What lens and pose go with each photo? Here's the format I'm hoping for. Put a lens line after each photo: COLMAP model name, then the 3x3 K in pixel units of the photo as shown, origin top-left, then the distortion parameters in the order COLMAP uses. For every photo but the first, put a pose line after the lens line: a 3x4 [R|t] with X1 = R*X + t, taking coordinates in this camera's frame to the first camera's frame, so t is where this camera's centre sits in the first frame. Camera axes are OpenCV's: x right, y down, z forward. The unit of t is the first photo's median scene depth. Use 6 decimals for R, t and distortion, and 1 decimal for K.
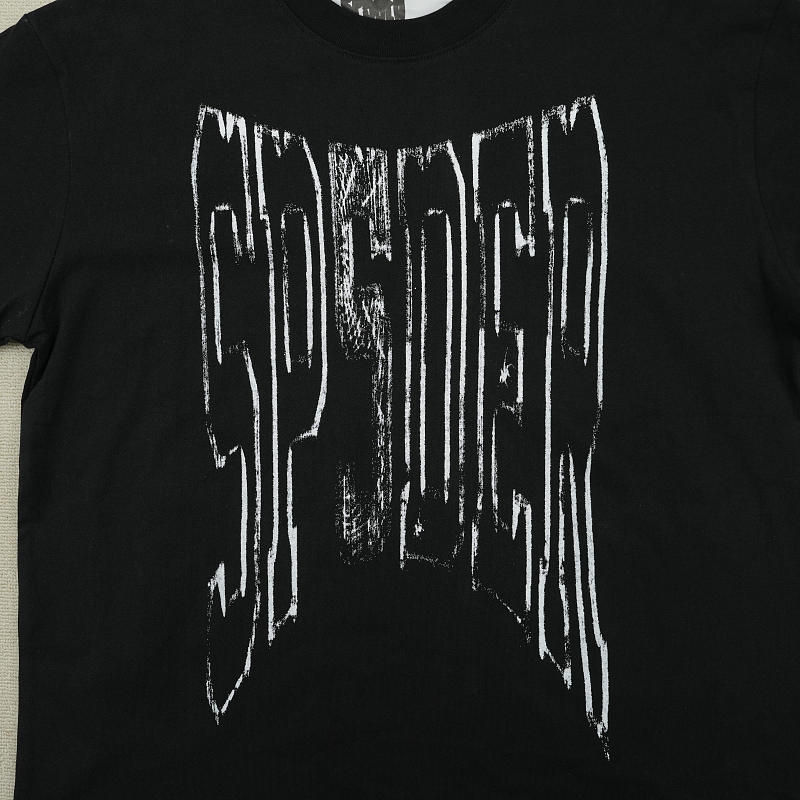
lens RADIAL K [[1045.8, 0, 400.0], [0, 1045.8, 400.0], [0, 0, 1]] dist [-0.013250, -0.004378]
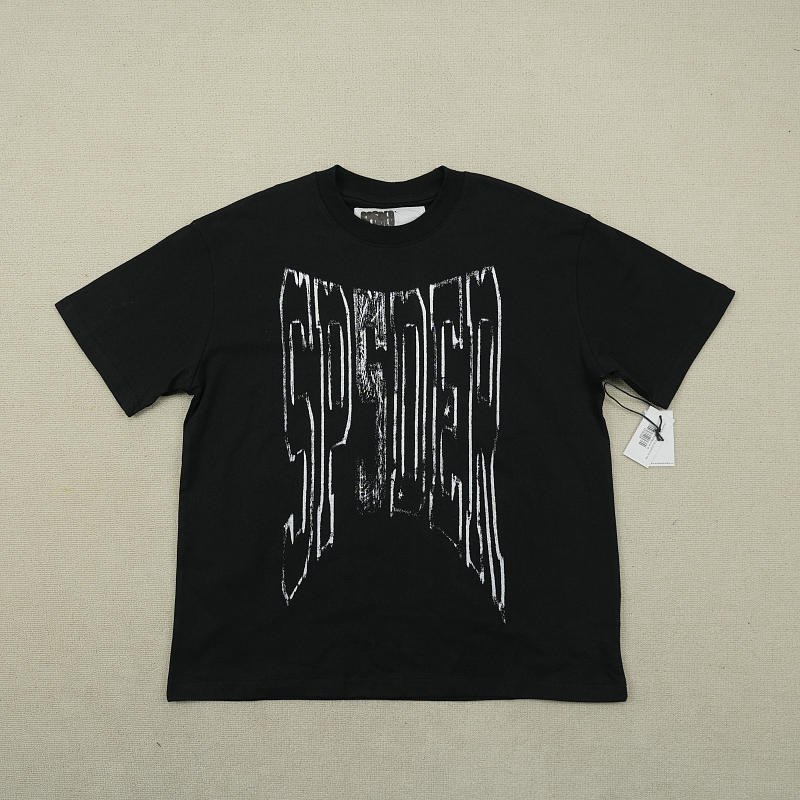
lens RADIAL K [[1045.8, 0, 400.0], [0, 1045.8, 400.0], [0, 0, 1]] dist [-0.013250, -0.004378]
pose [[0.999337, 0.008395, 0.035426, -0.049635], [-0.003621, 0.991146, -0.132729, 0.202136], [-0.036227, 0.132513, 0.990519, -0.839903]]
